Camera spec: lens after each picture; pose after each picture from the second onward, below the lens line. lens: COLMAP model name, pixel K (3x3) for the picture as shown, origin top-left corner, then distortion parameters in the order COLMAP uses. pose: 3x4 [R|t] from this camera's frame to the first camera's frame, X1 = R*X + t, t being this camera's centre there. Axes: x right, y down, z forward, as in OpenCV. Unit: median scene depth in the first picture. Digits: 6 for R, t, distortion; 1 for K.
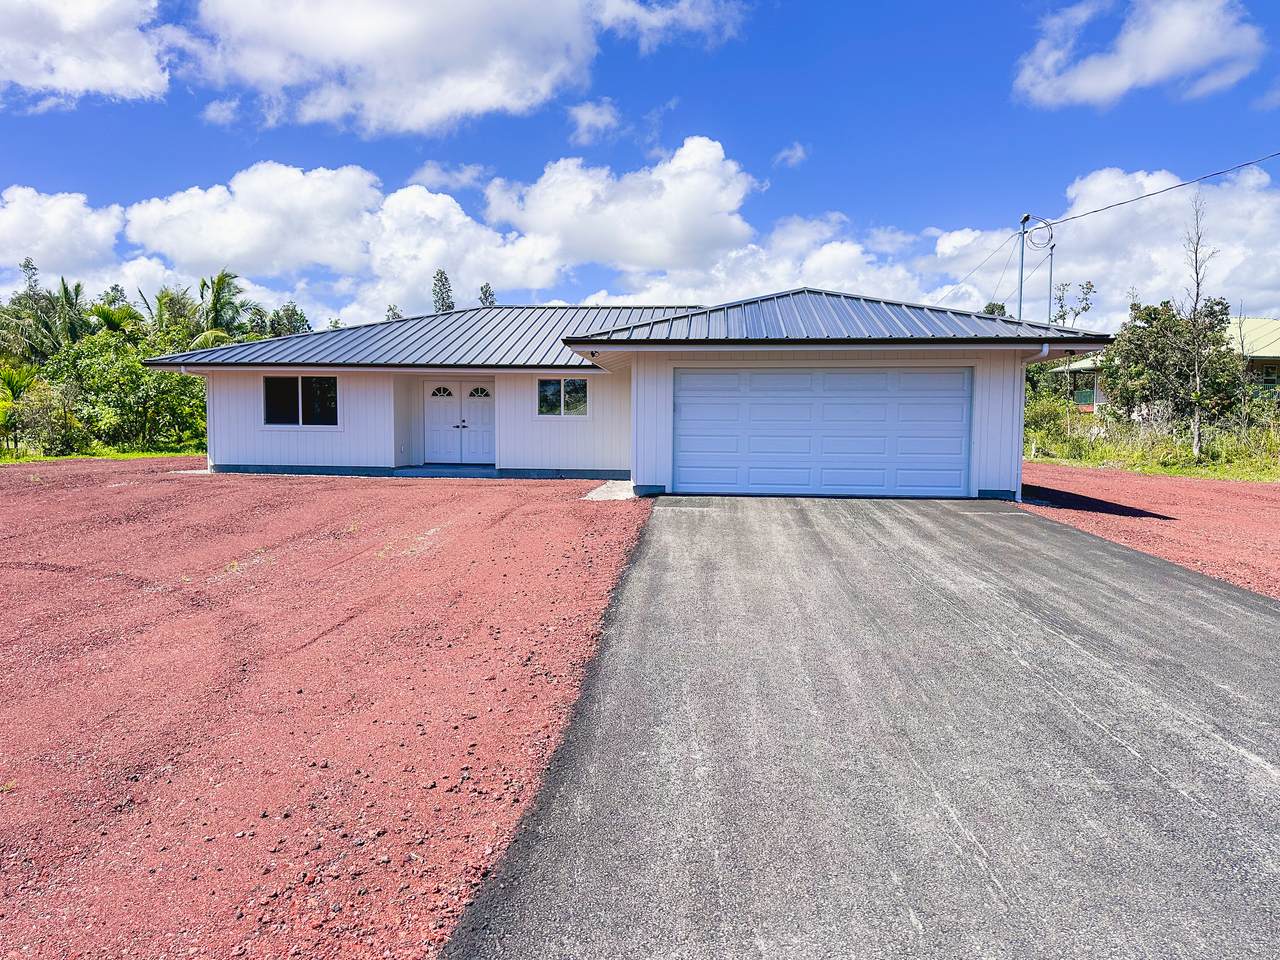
lens RADIAL K [[901.0, 0, 639.2], [0, 901.0, 485.1], [0, 0, 1]] dist [0.062015, -0.052333]
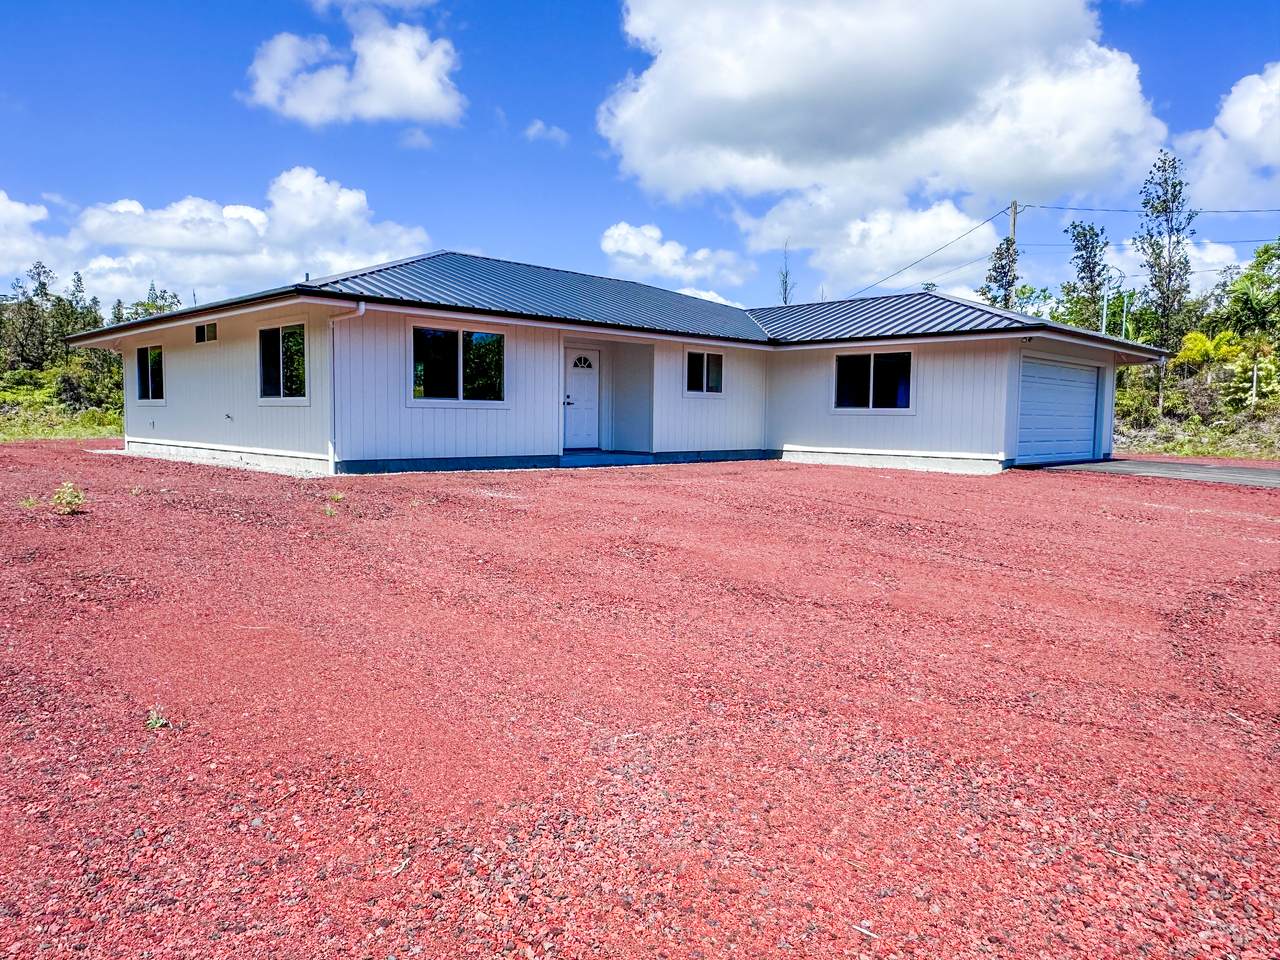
lens RADIAL K [[866.2, 0, 633.2], [0, 866.2, 467.5], [0, 0, 1]] dist [0.007216, -0.003063]
pose [[0.655194, -0.045586, 0.754084, -0.795338], [0.038273, 0.998899, 0.027132, -0.026520], [-0.754490, 0.011084, 0.656218, 0.457702]]
